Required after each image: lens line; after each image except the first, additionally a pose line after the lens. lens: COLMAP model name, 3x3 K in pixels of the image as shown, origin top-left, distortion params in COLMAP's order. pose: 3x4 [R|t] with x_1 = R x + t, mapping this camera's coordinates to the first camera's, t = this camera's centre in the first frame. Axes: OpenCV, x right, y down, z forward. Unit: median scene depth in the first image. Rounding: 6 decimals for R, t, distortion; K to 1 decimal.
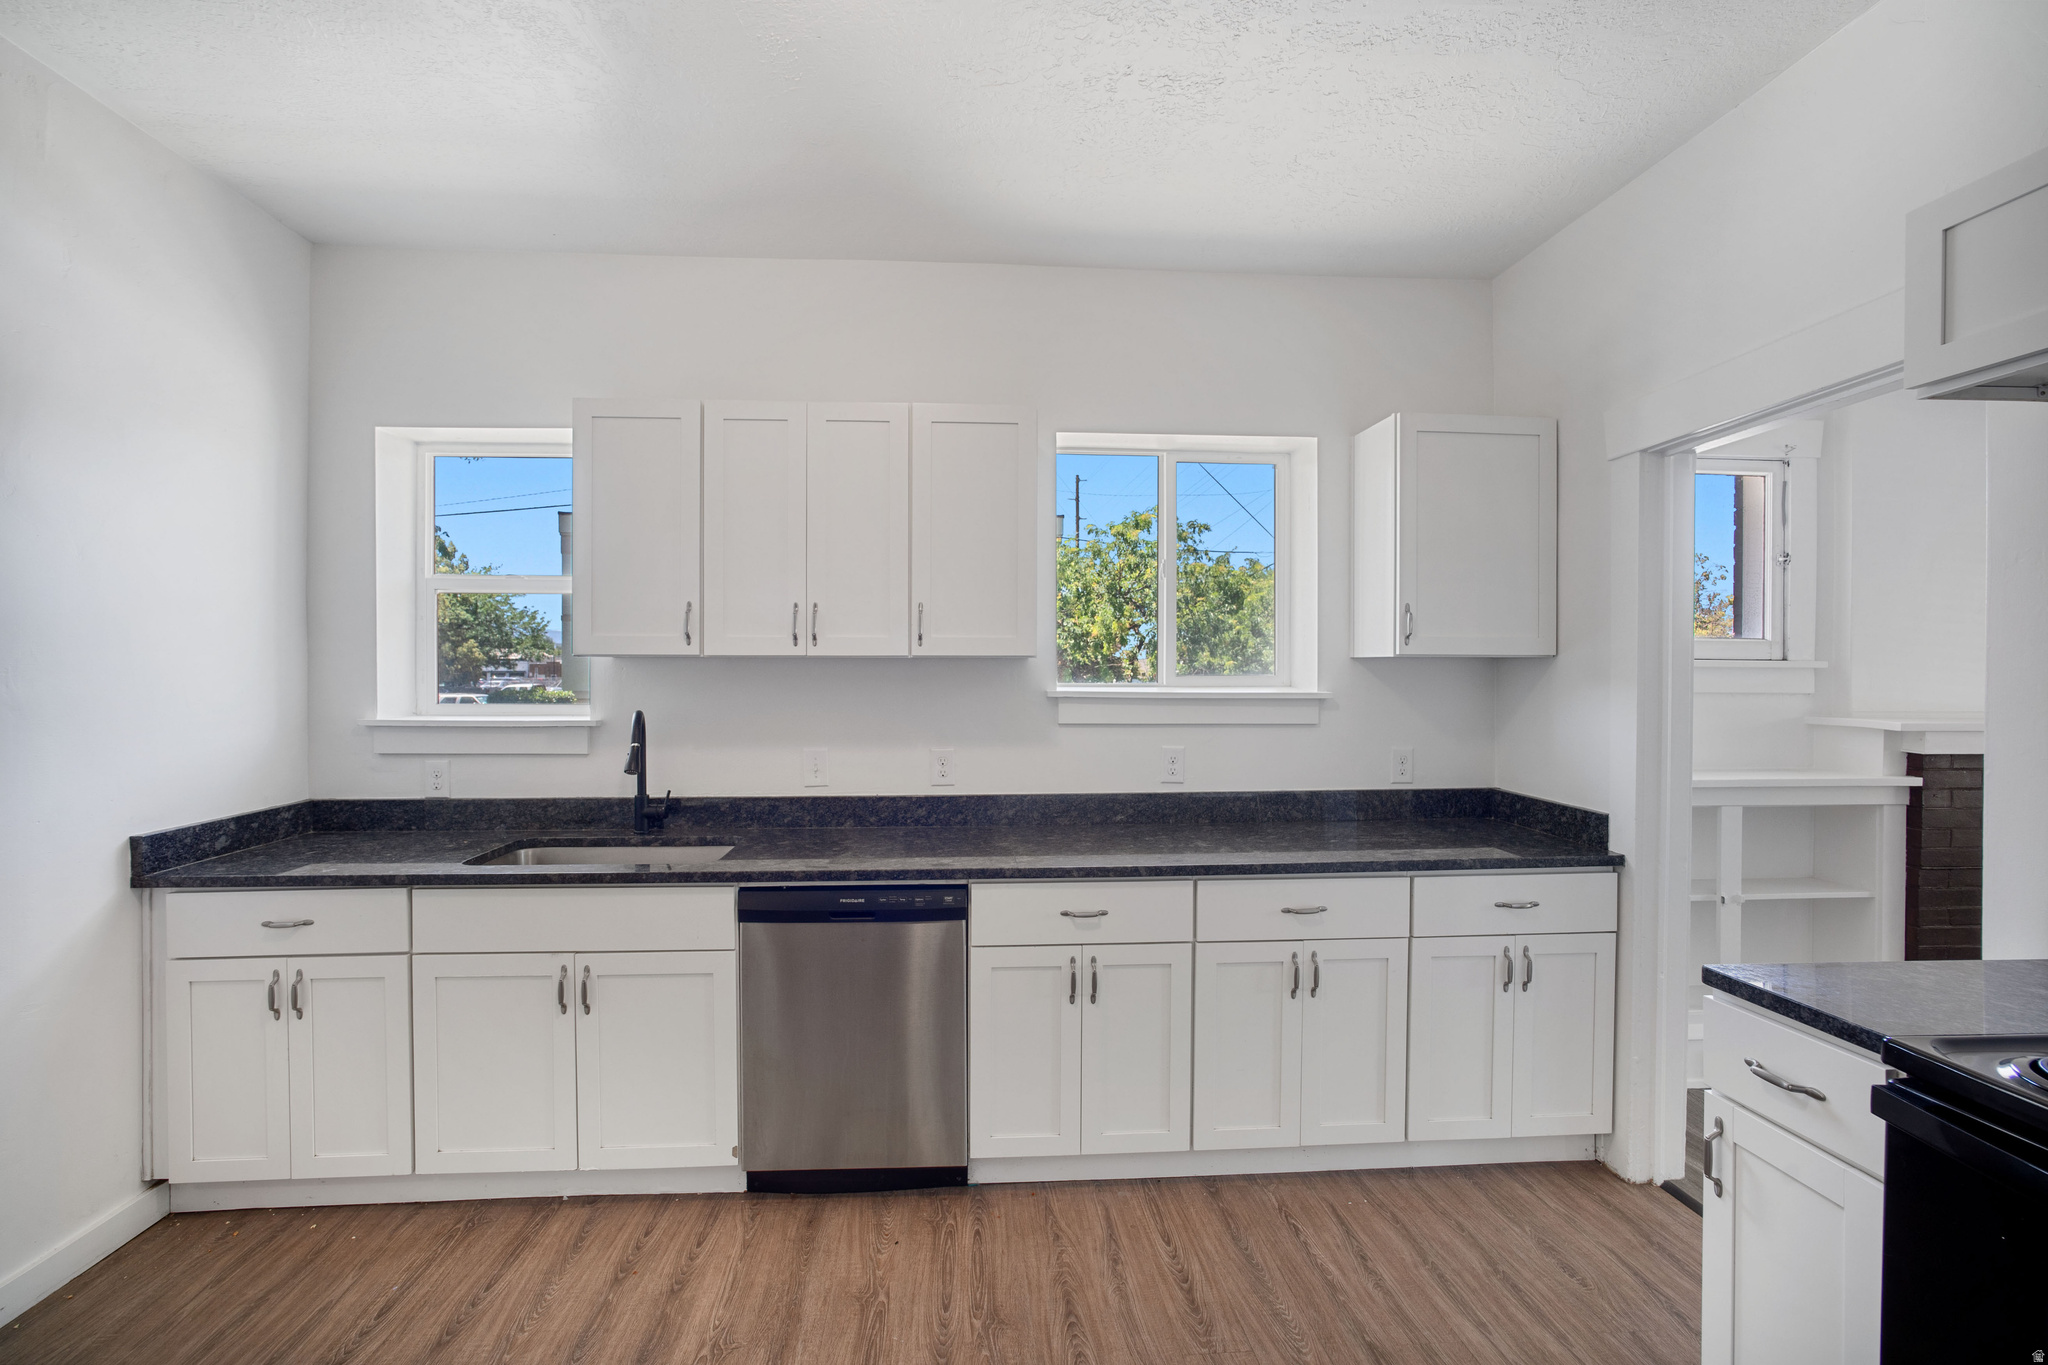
lens RADIAL K [[897.6, 0, 1021.6], [0, 897.6, 679.6], [0, 0, 1]] dist [-0.027619, 0.005650]
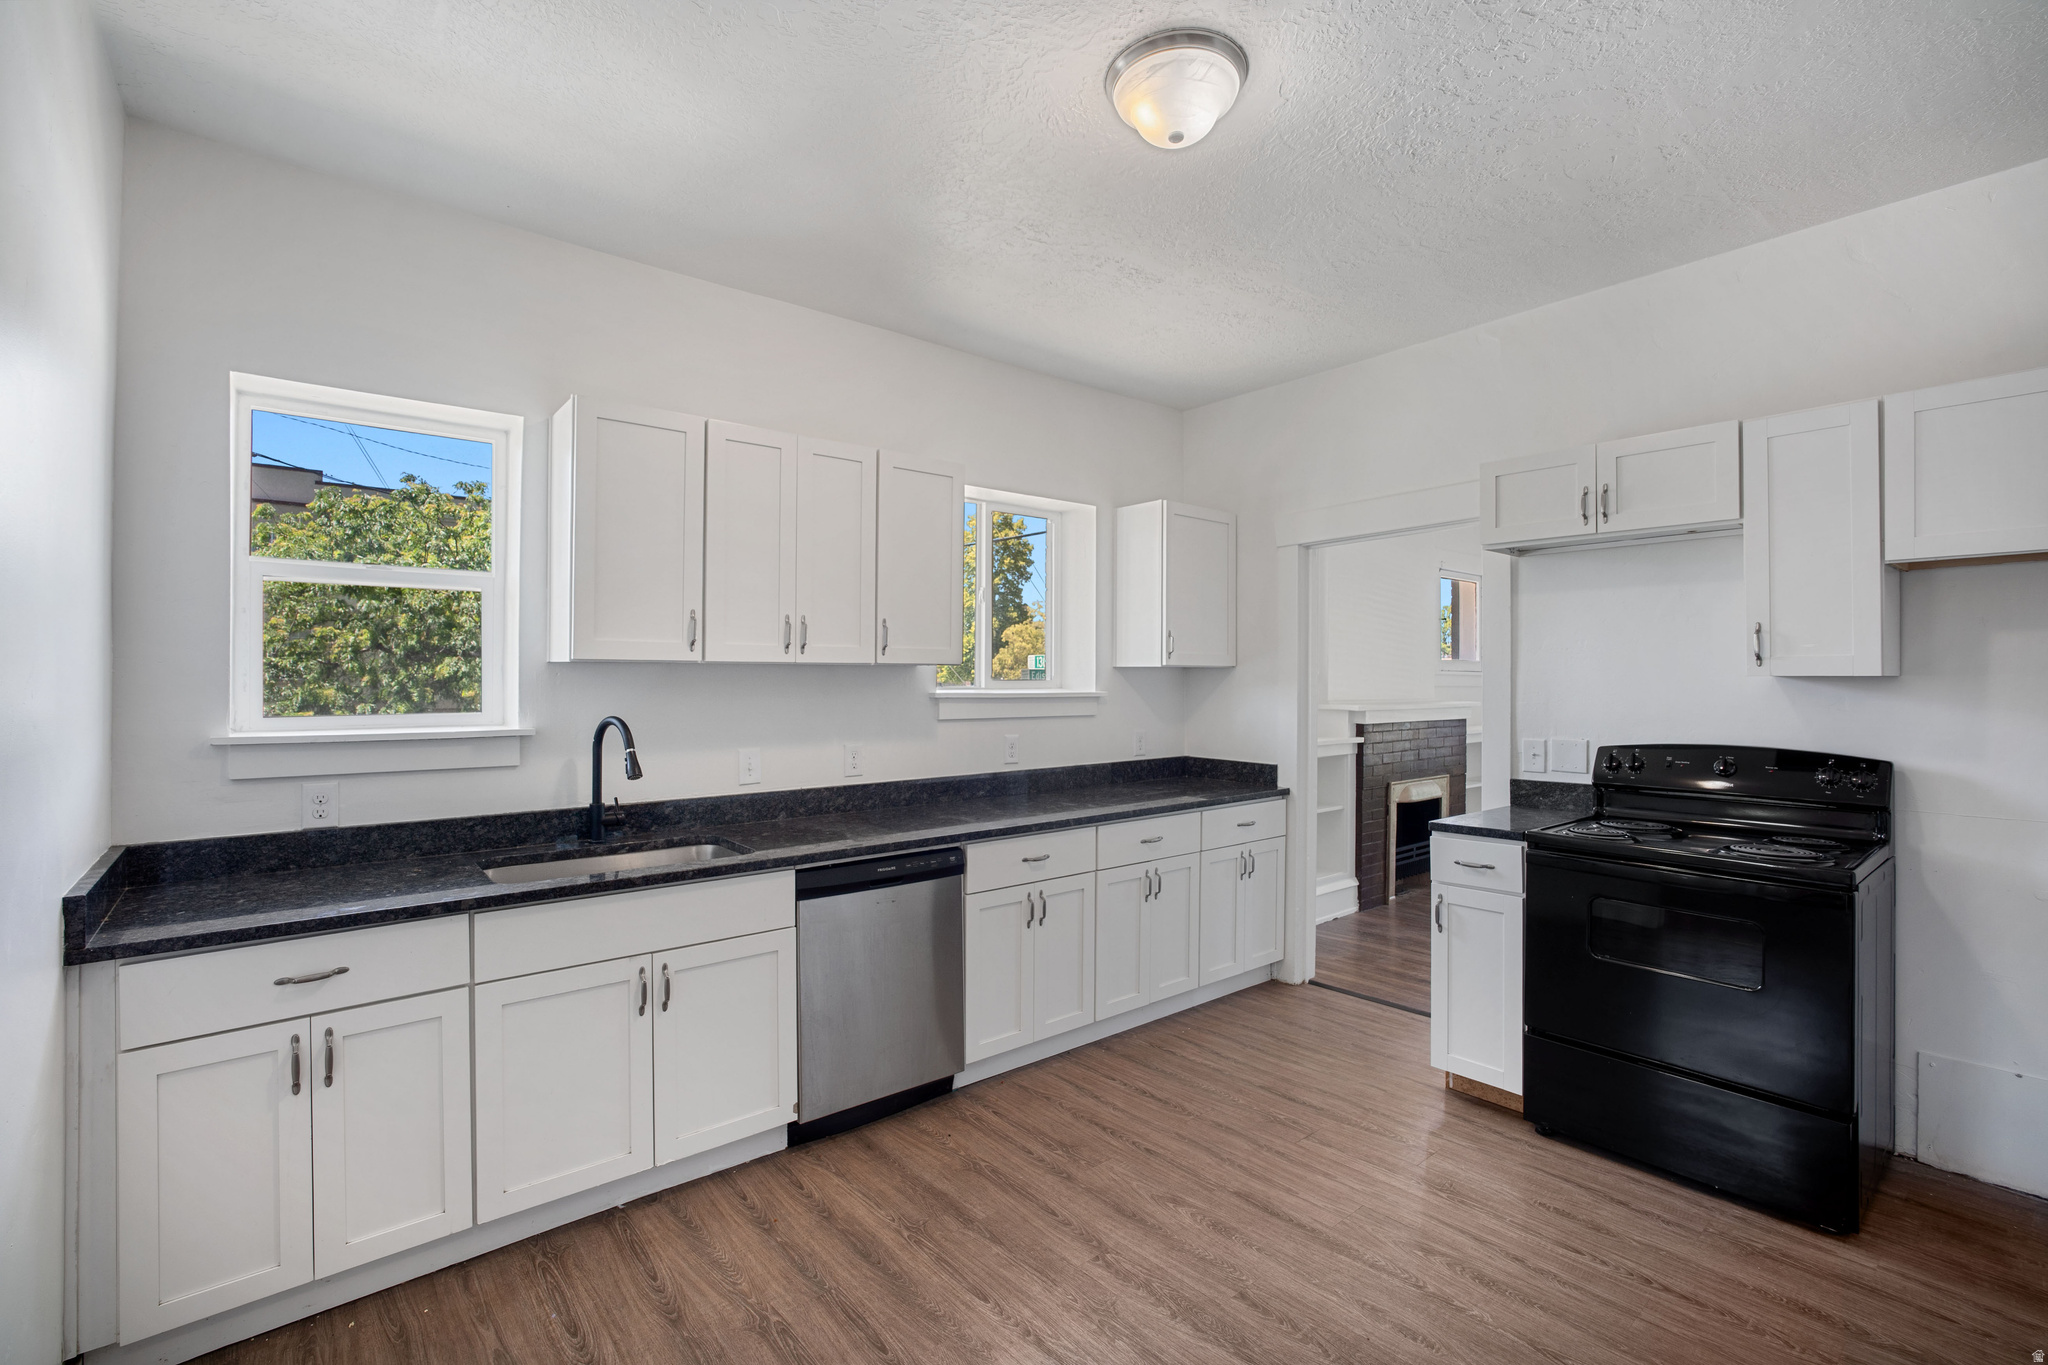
lens RADIAL K [[897.6, 0, 1039.8], [0, 897.6, 676.8], [0, 0, 1]] dist [-0.027619, 0.005650]
pose [[0.809537, 0.000168, 0.587068, -0.681403], [0.004197, 0.999973, -0.006074, -0.001078], [-0.587053, 0.007380, 0.809515, -0.081017]]
